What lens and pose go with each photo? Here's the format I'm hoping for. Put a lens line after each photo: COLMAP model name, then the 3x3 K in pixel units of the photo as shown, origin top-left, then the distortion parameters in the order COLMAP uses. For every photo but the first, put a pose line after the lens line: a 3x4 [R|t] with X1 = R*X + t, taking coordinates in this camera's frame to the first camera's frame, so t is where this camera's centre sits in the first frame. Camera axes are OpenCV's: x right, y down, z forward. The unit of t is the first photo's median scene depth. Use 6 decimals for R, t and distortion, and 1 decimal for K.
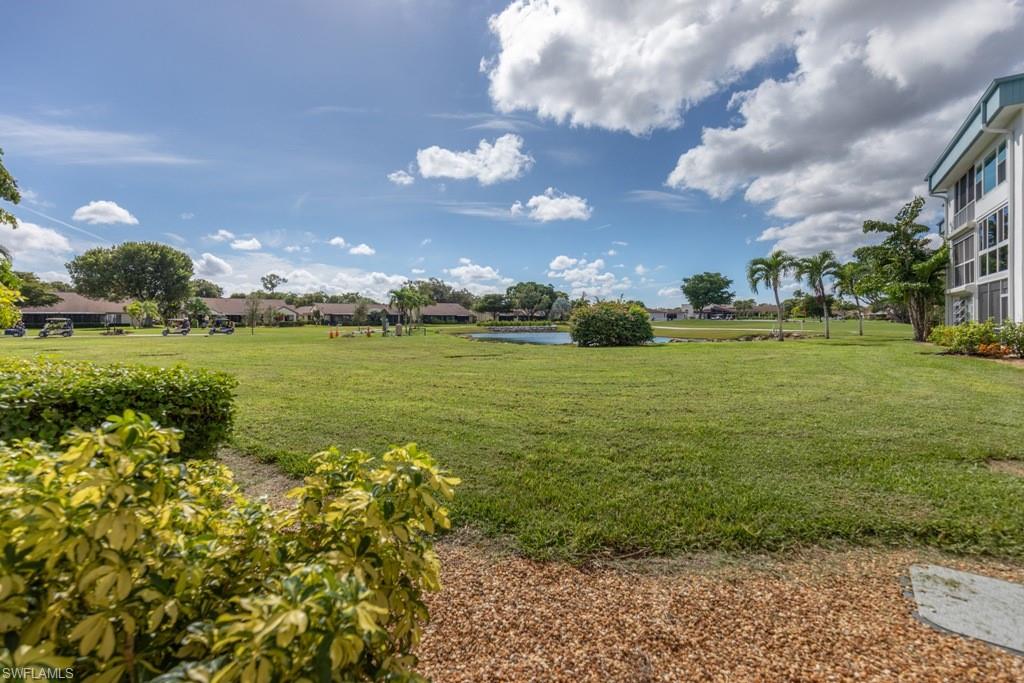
lens RADIAL K [[469.3, 0, 513.4], [0, 469.3, 322.2], [0, 0, 1]] dist [-0.003473, -0.000879]
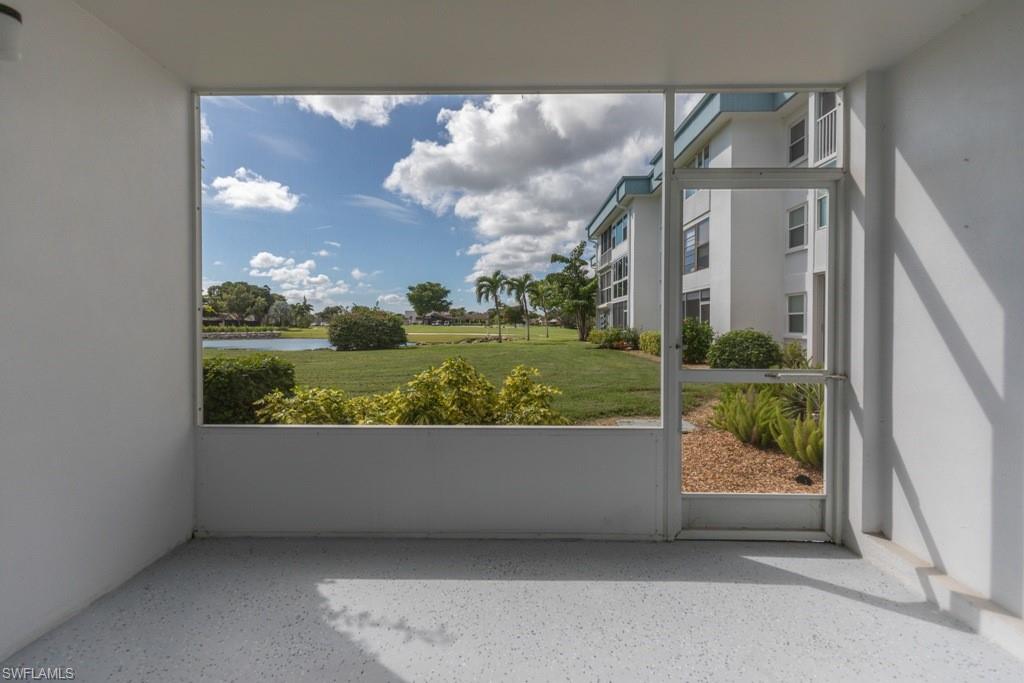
lens RADIAL K [[476.8, 0, 512.0], [0, 476.8, 341.5], [0, 0, 1]] dist [0.000771, -0.000200]
pose [[0.833286, -0.015466, 0.552625, -0.106832], [-0.000510, 0.999587, 0.028743, -0.000112], [-0.552841, -0.024233, 0.832934, -0.089589]]
